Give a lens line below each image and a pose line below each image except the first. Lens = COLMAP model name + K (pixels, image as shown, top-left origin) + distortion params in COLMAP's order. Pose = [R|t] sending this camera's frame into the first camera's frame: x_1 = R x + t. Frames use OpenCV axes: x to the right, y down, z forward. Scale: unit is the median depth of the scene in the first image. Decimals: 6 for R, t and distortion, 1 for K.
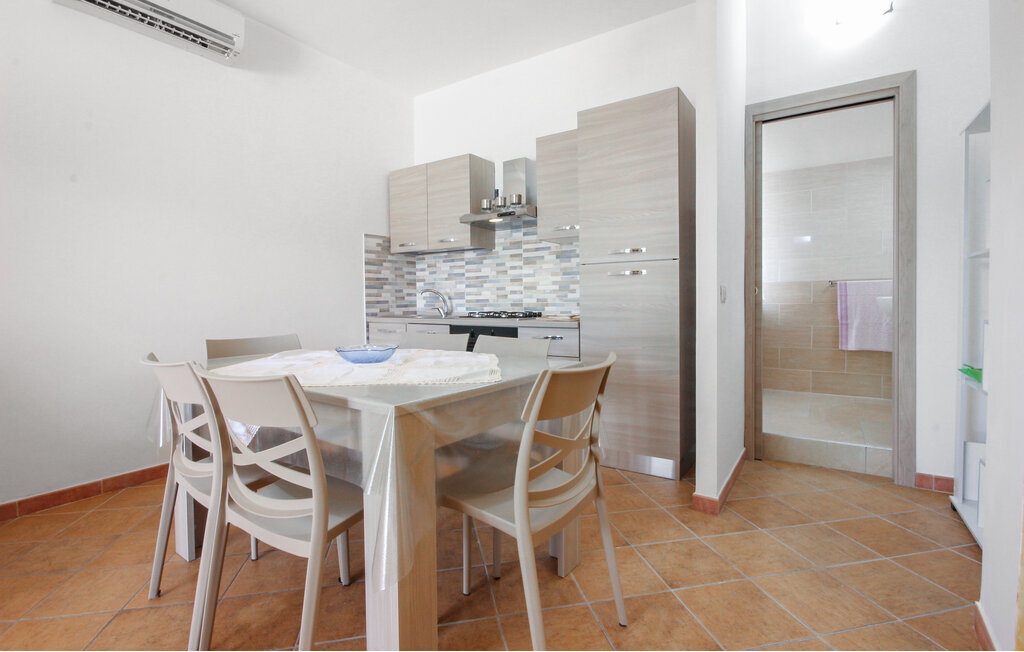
lens RADIAL K [[477.6, 0, 514.0], [0, 477.6, 311.7], [0, 0, 1]] dist [-0.003253, -0.001646]
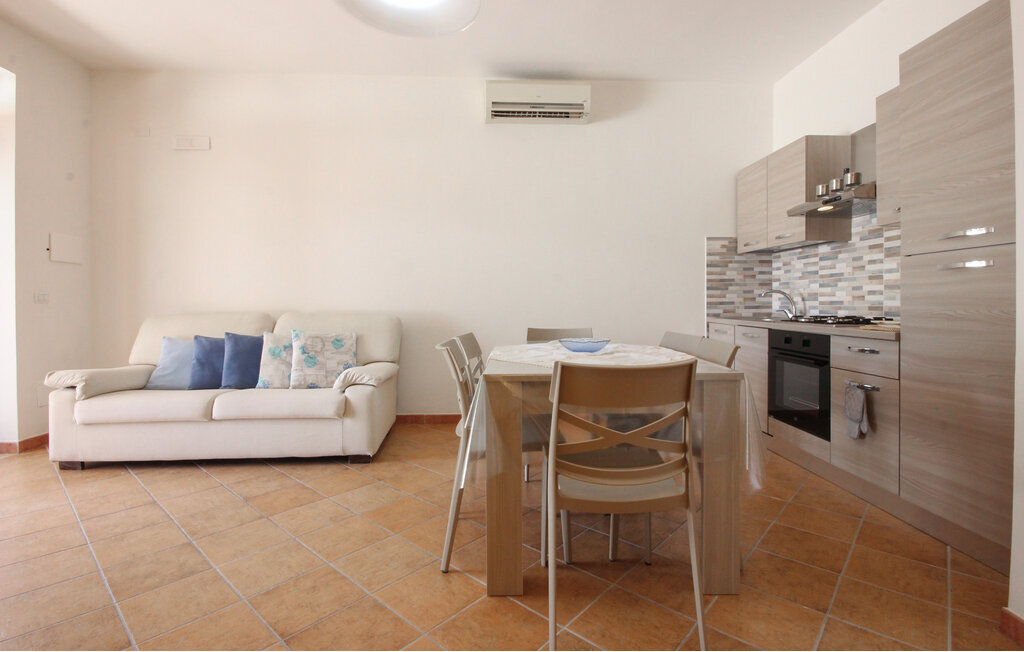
lens RADIAL K [[478.9, 0, 517.3], [0, 478.9, 300.7], [0, 0, 1]] dist [-0.002169, -0.000565]
pose [[0.595511, 0.006627, -0.803319, 0.280638], [-0.023050, 0.999695, -0.008841, -0.006208], [0.803016, 0.023781, 0.595483, 0.048875]]
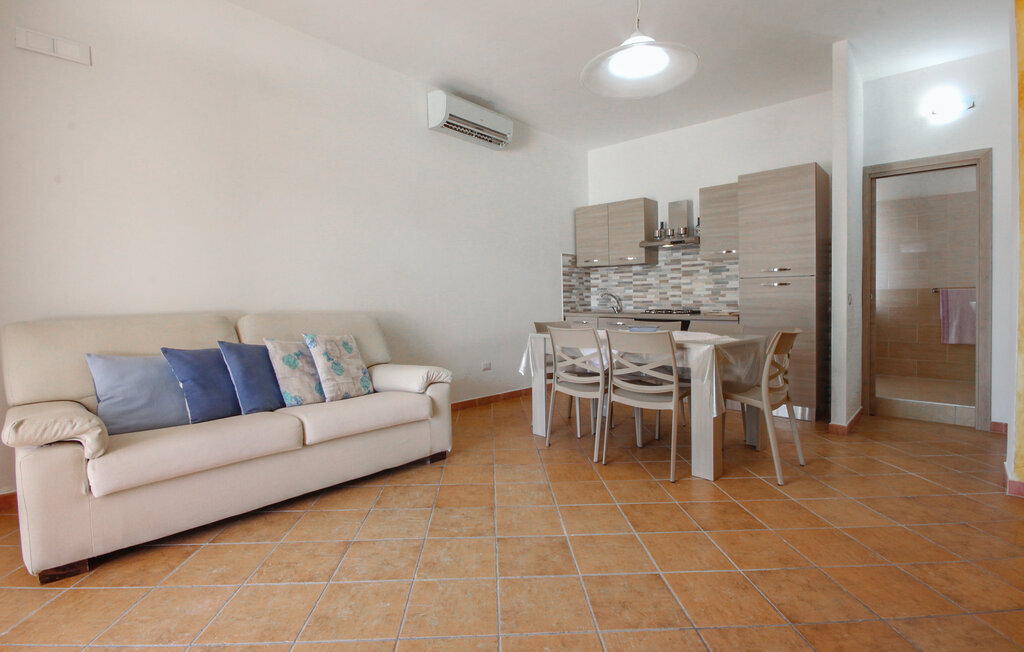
lens RADIAL K [[482.6, 0, 506.5], [0, 482.6, 305.5], [0, 0, 1]] dist [-0.001592, -0.001750]
pose [[0.986893, 0.010771, -0.161014, -0.246025], [-0.013086, 0.999826, -0.013327, 0.011390], [0.160843, 0.015259, 0.986862, -0.437548]]
